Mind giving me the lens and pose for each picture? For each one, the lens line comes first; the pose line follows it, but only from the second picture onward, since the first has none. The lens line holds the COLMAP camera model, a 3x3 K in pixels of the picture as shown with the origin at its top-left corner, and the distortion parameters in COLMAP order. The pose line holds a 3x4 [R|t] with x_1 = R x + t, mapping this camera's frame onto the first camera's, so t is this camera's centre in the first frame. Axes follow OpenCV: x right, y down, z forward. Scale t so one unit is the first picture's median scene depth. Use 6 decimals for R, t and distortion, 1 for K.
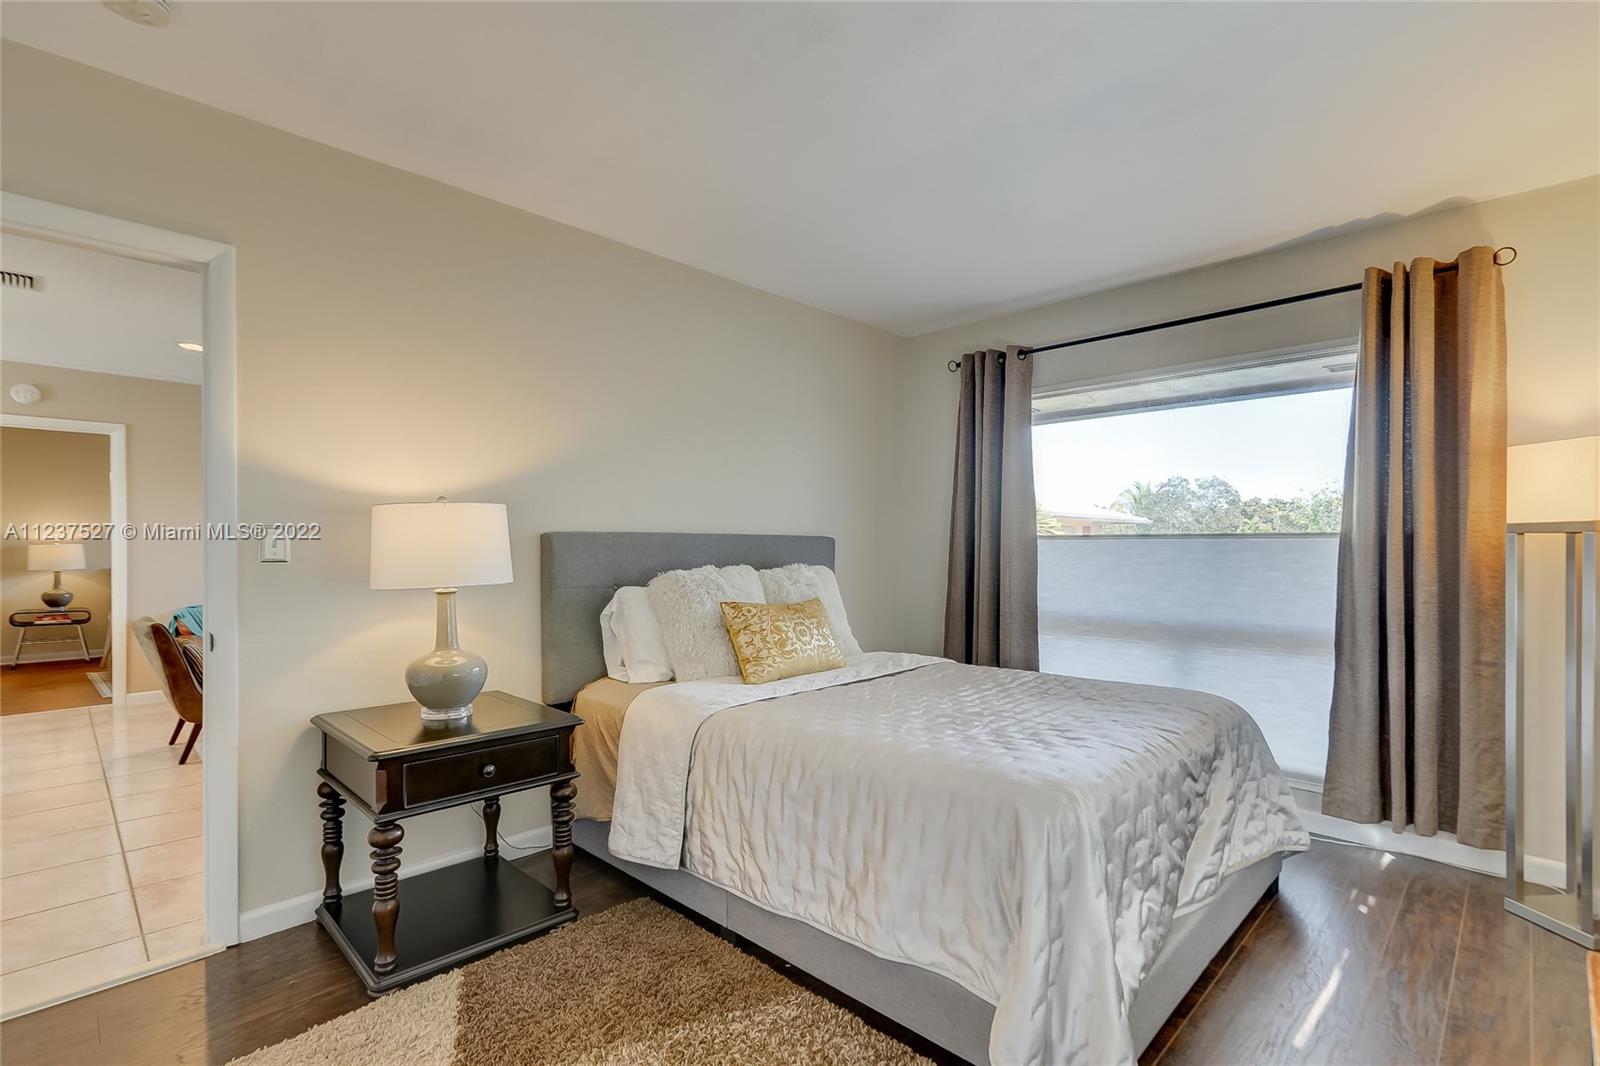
lens RADIAL K [[733.5, 0, 798.3], [0, 733.5, 541.2], [0, 0, 1]] dist [-0.001981, 0.005027]
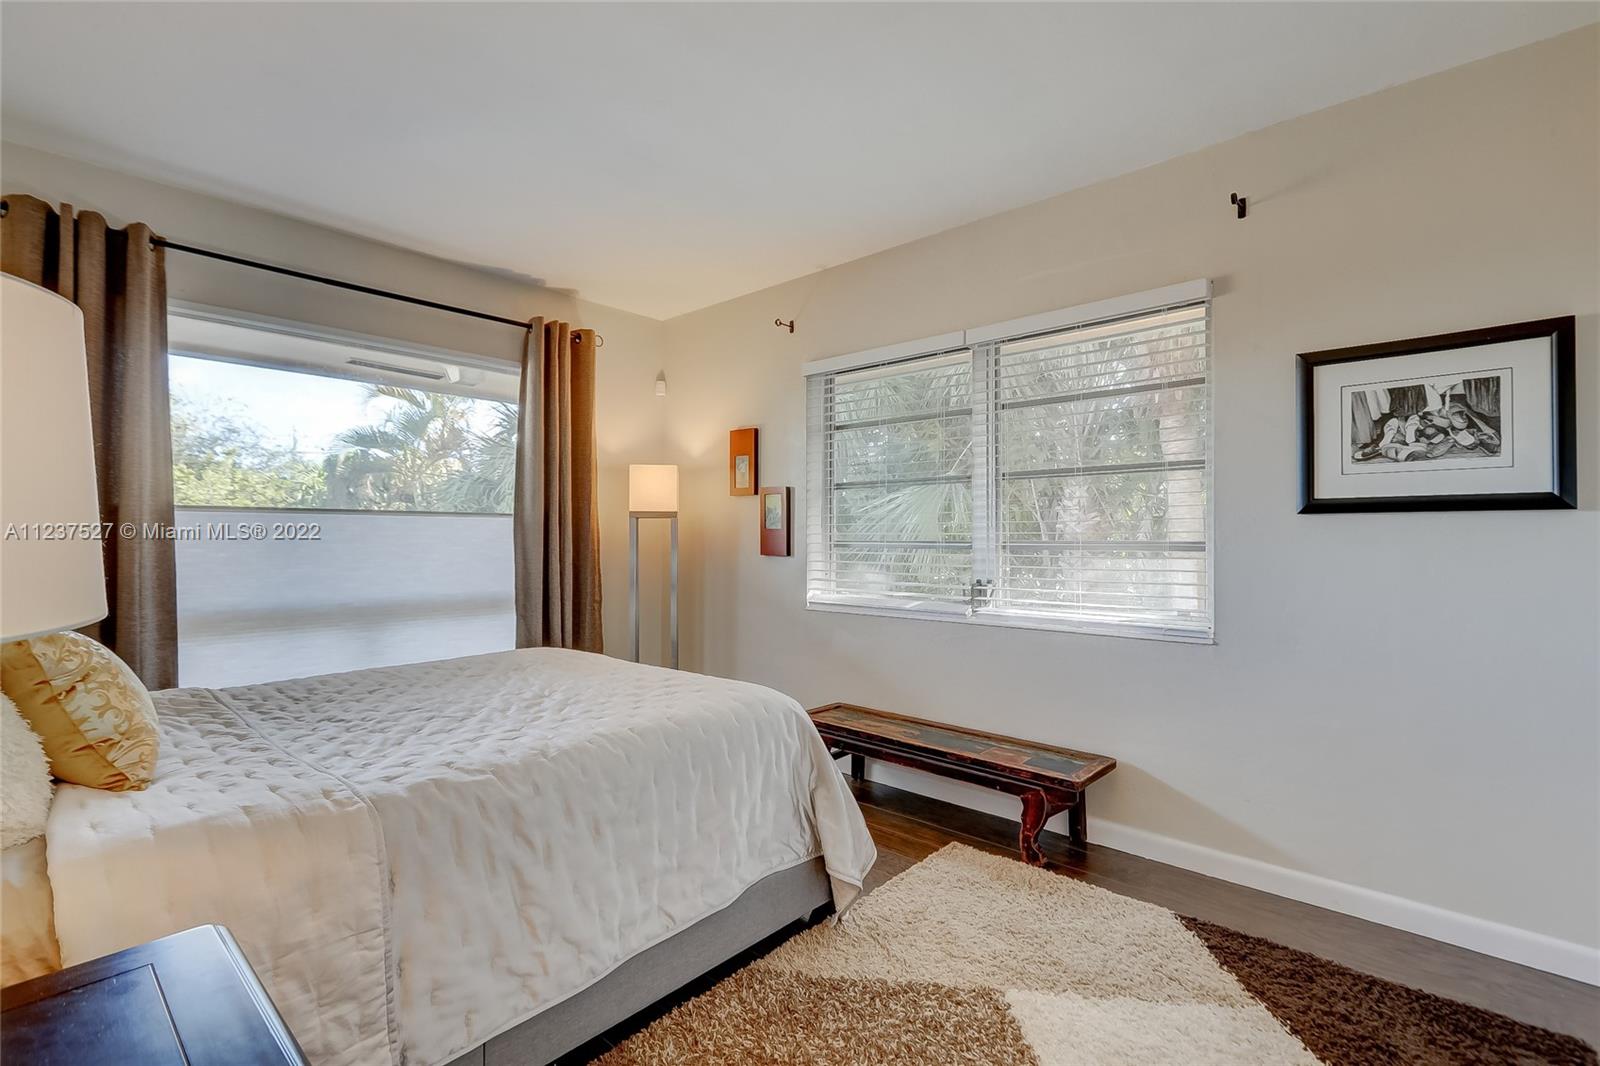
lens RADIAL K [[733.5, 0, 785.0], [0, 733.5, 532.9], [0, 0, 1]] dist [-0.001981, 0.005027]
pose [[-0.033703, 0.002466, 0.999429, -0.552770], [-0.003491, 0.999991, -0.002585, 0.024954], [-0.999426, -0.003576, -0.033694, 0.569658]]
